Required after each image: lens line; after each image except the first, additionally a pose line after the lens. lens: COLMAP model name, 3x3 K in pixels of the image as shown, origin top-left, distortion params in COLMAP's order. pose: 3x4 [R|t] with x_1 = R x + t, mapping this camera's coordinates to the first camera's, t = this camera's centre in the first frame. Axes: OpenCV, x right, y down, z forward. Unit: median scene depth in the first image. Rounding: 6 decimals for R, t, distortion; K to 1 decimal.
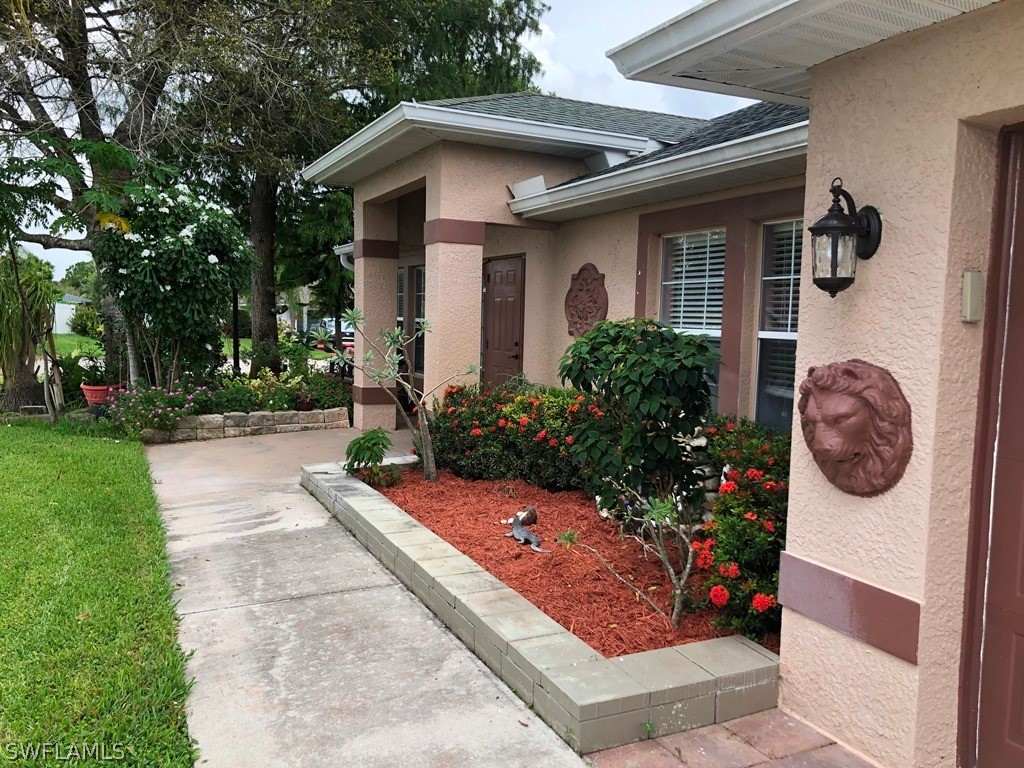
lens RADIAL K [[820.9, 0, 512.0], [0, 820.9, 384.0], [0, 0, 1]] dist [0.000969, -0.000748]
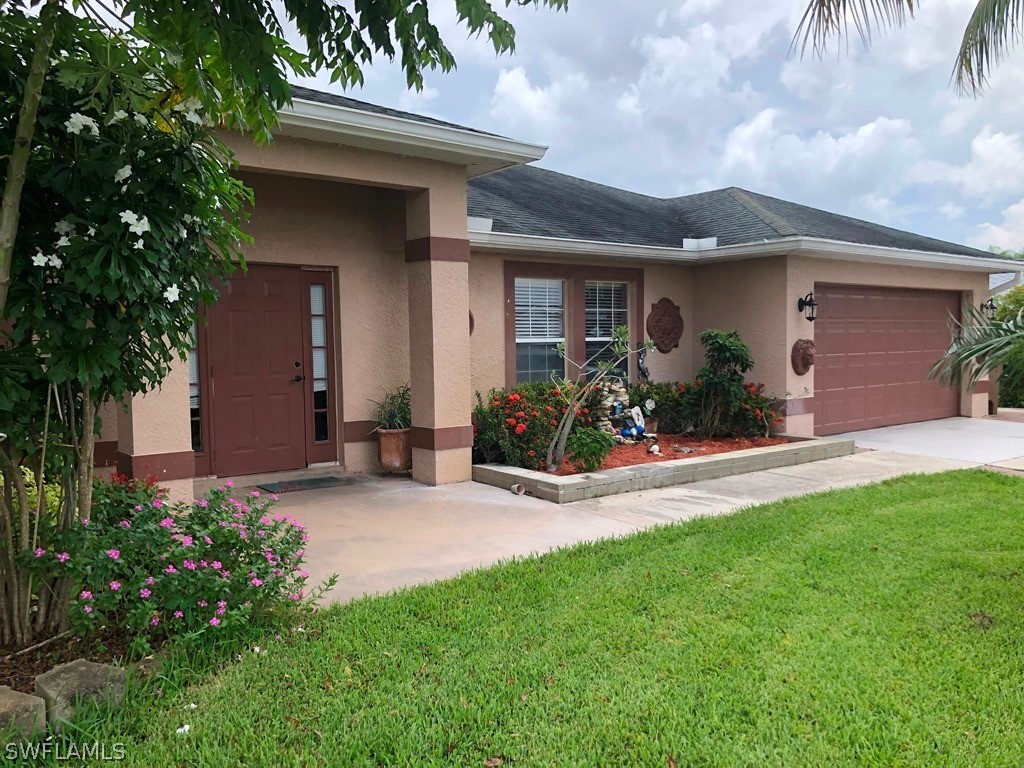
lens RADIAL K [[856.5, 0, 512.0], [0, 856.5, 384.0], [0, 0, 1]] dist [0.001001, -0.000650]
pose [[-0.249375, -0.072023, 0.965725, -1.129665], [0.086411, 0.991598, 0.096266, -0.115667], [-0.964544, 0.107455, -0.241056, 1.201564]]
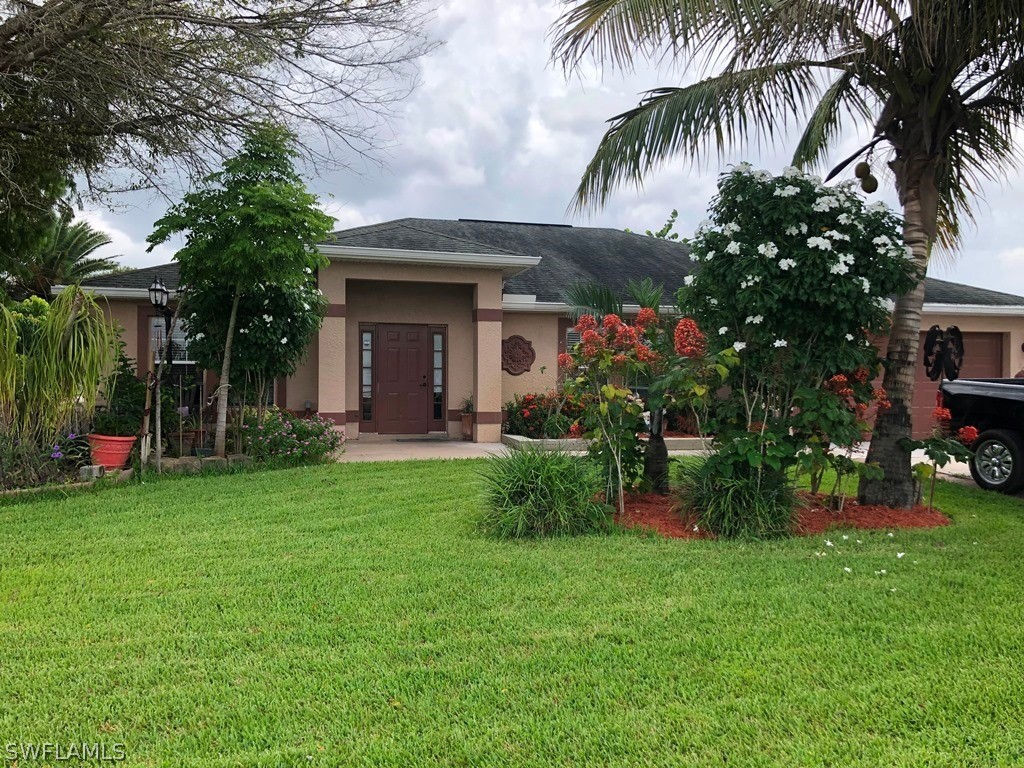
lens RADIAL K [[820.9, 0, 512.0], [0, 820.9, 384.0], [0, 0, 1]] dist [0.000969, -0.000748]
pose [[0.167522, -0.029336, 0.985432, -1.907424], [0.081072, 0.996582, 0.015886, -0.054970], [-0.982529, 0.077230, 0.169328, 0.652008]]
